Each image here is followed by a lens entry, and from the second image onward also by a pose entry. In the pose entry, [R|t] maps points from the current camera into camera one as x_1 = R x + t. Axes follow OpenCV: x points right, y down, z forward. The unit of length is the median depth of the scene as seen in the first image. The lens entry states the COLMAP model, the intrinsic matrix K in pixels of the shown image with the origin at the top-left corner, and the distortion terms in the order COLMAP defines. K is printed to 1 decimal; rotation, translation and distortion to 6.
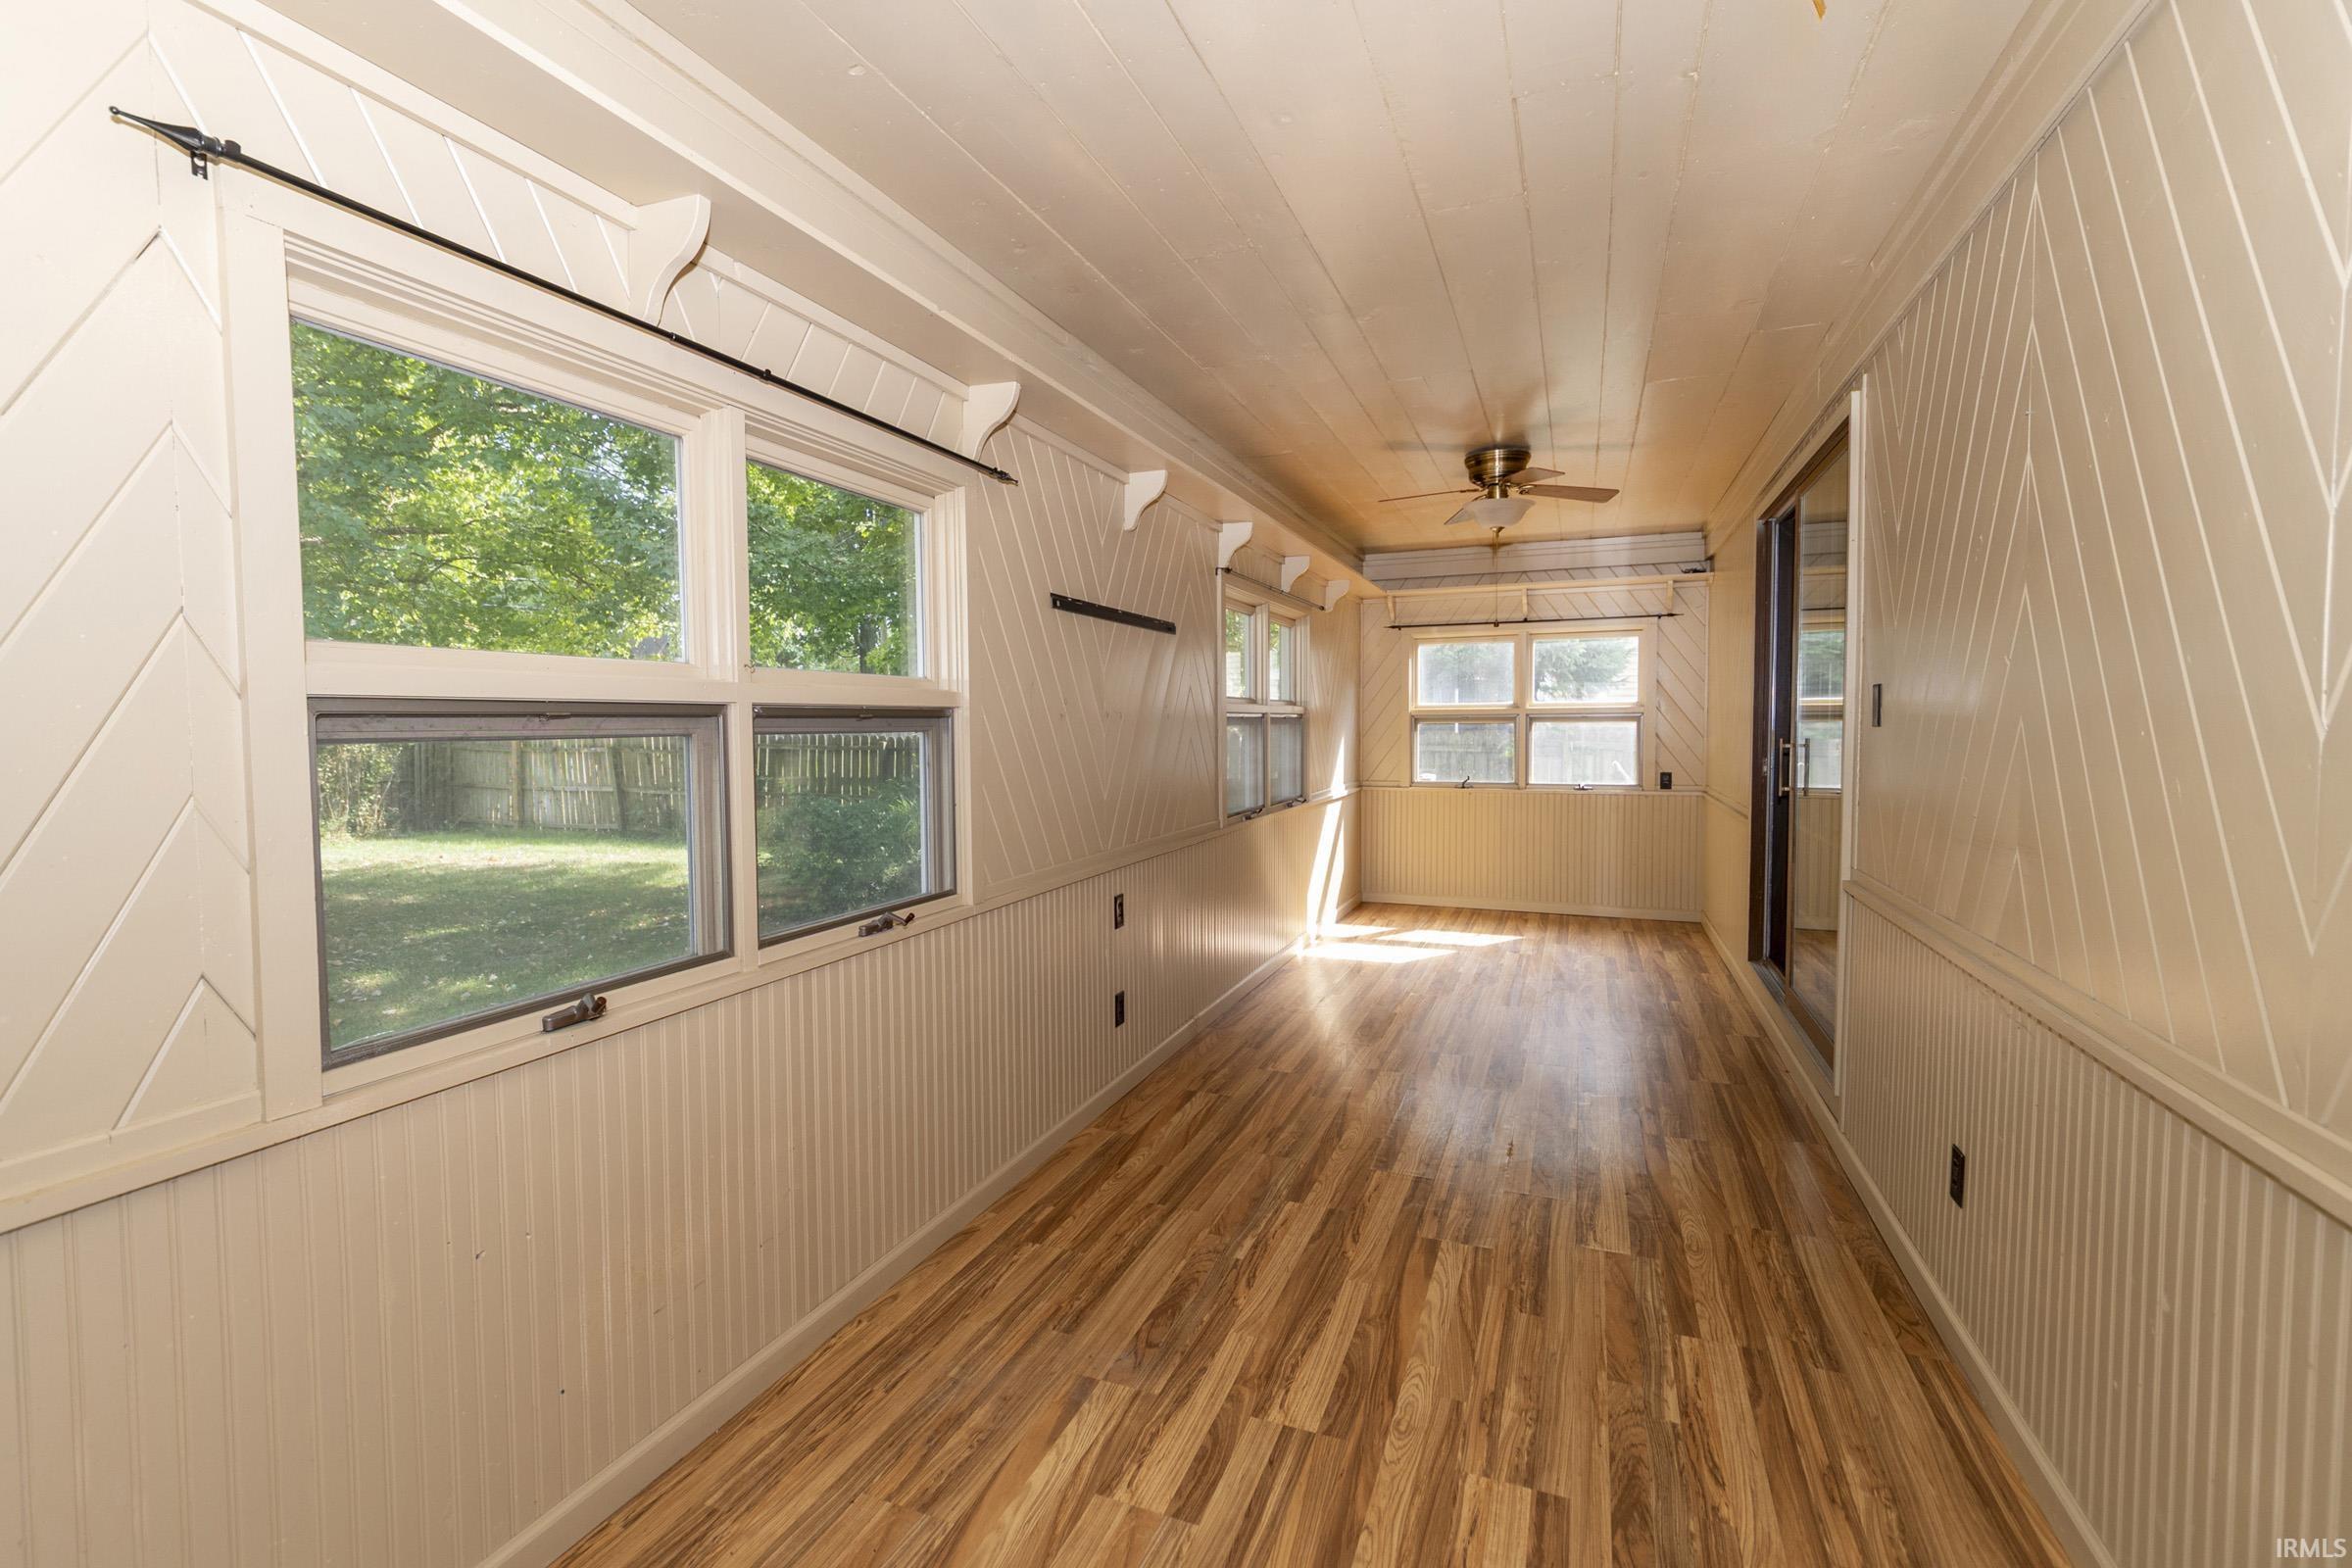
lens RADIAL K [[1028.7, 0, 1165.8], [0, 1028.7, 774.7], [0, 0, 1]] dist [-0.001289, 0.000137]
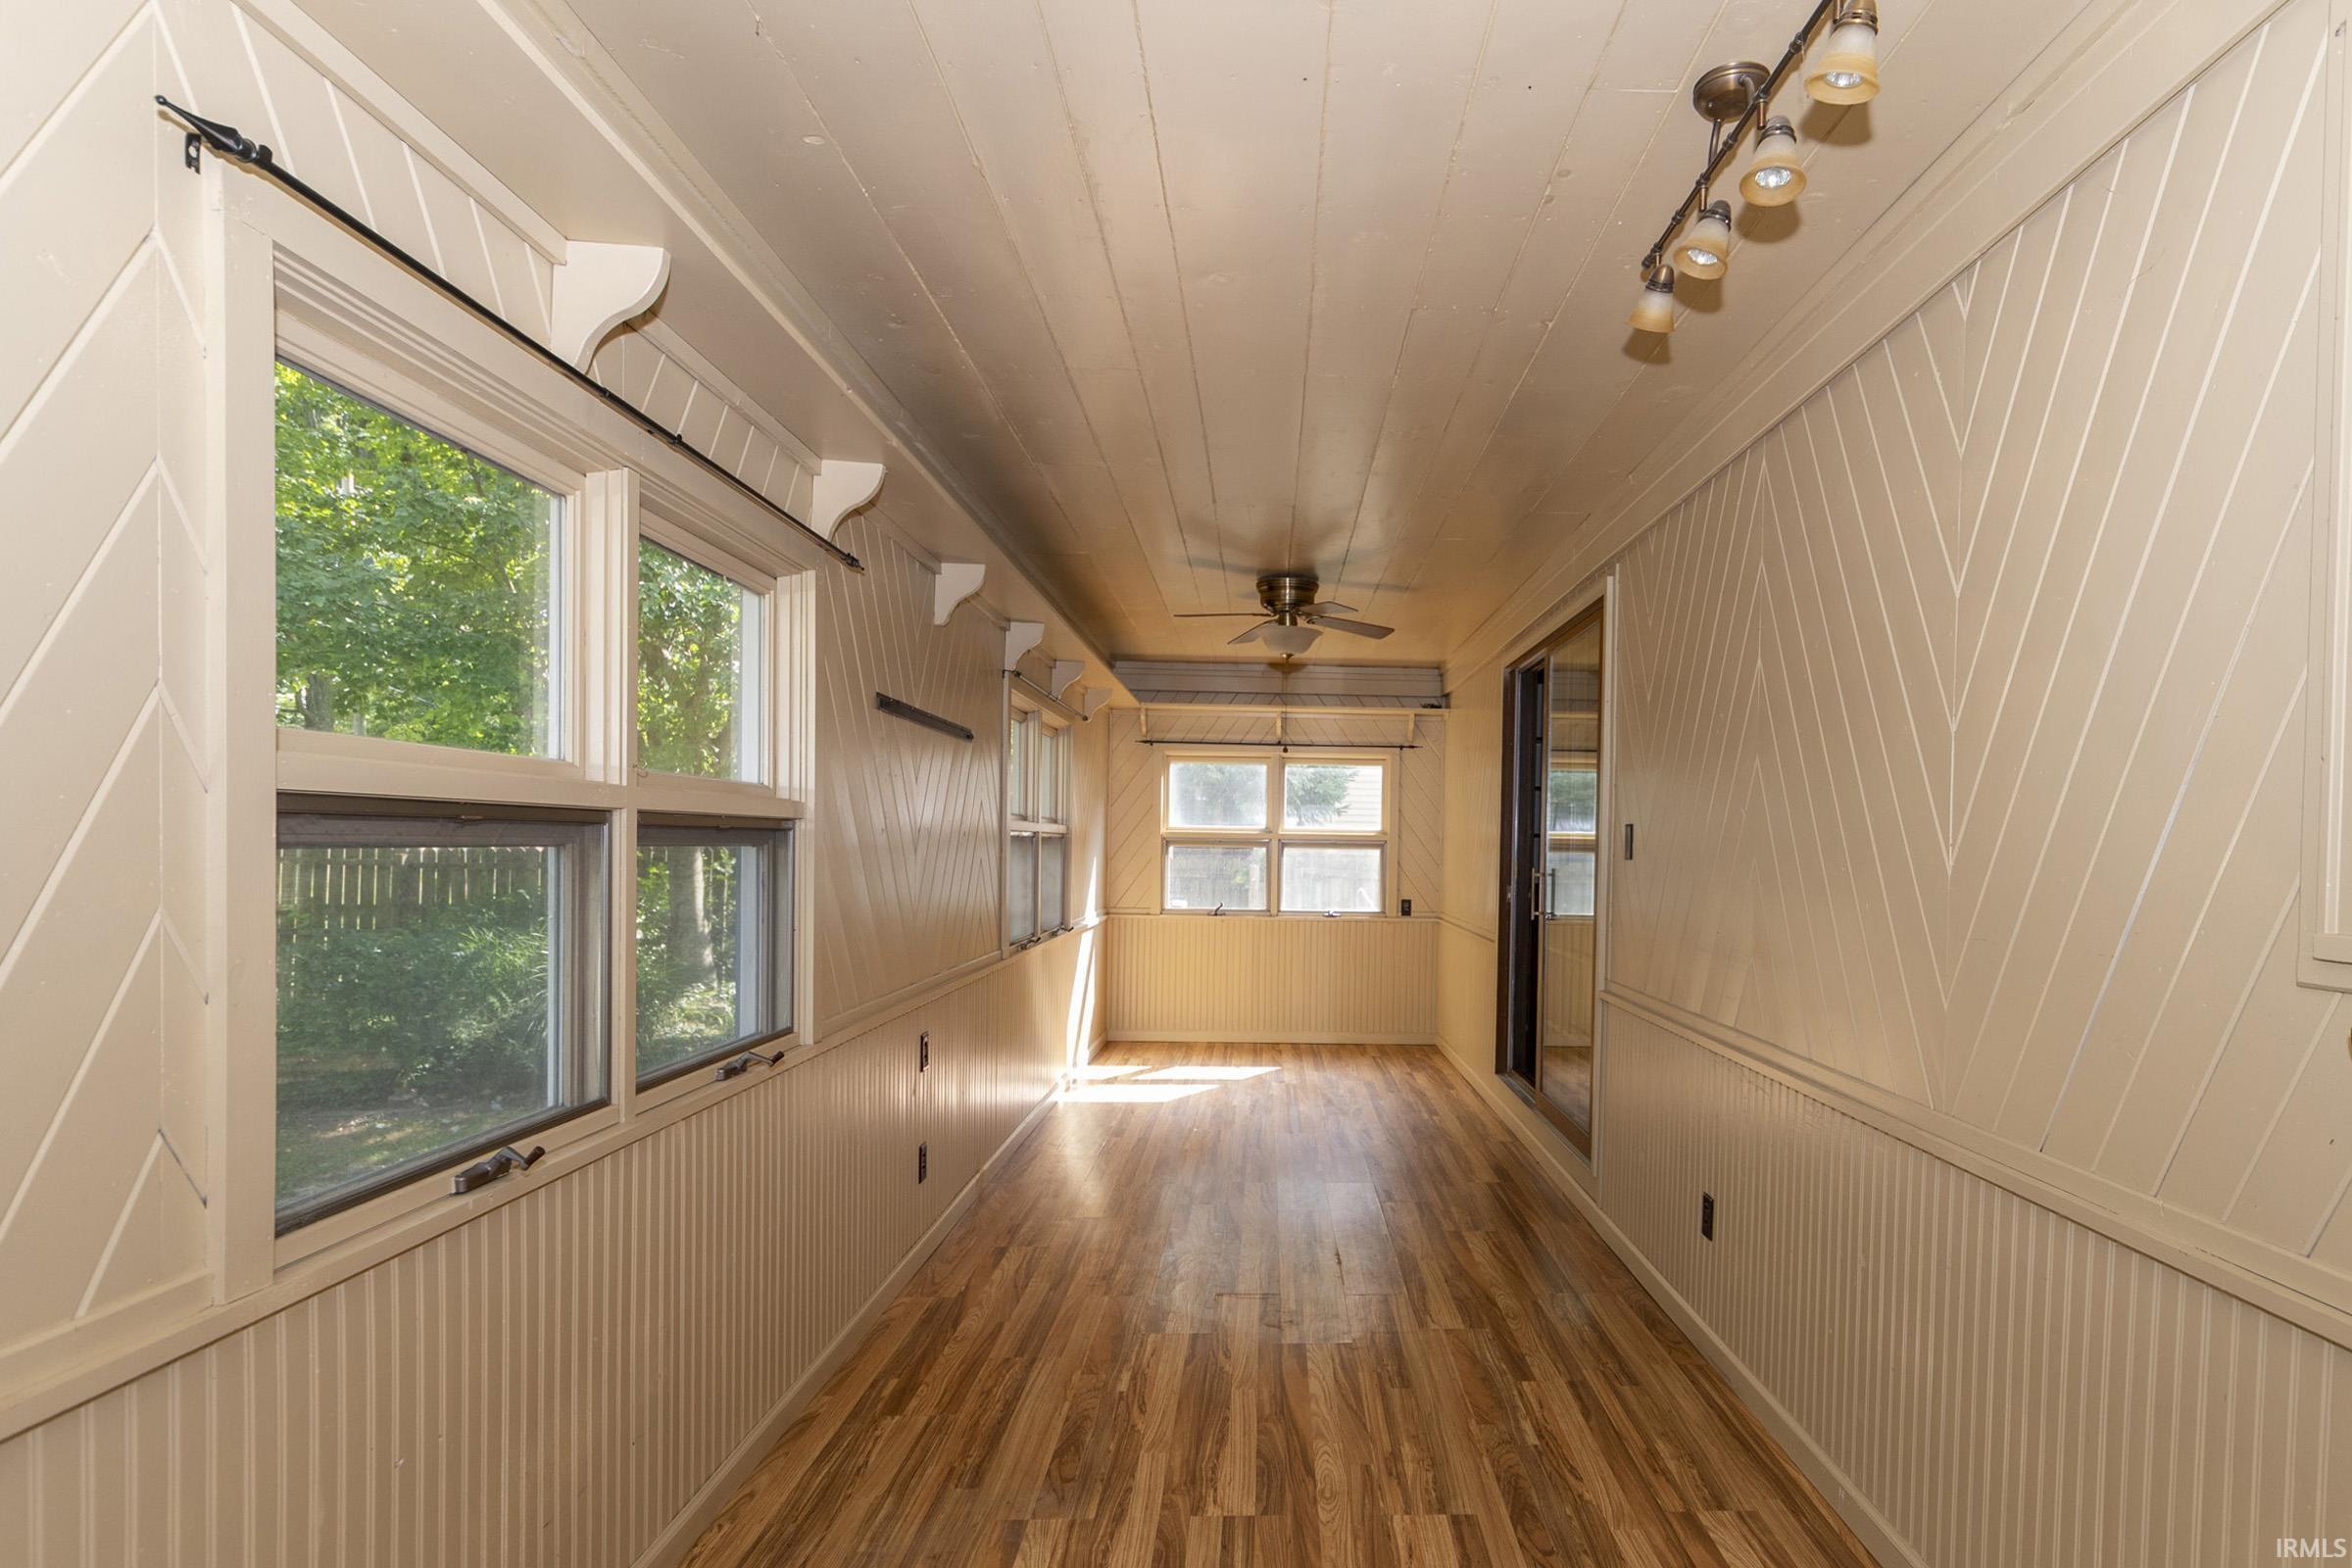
lens RADIAL K [[1187.8, 0, 1326.8], [0, 1187.8, 874.1], [0, 0, 1]] dist [0.011079, -0.003414]
pose [[0.908674, 0.012260, 0.417326, -0.217063], [-0.001816, 0.999675, -0.025414, 0.006991], [-0.417502, 0.022335, 0.908401, -0.114164]]
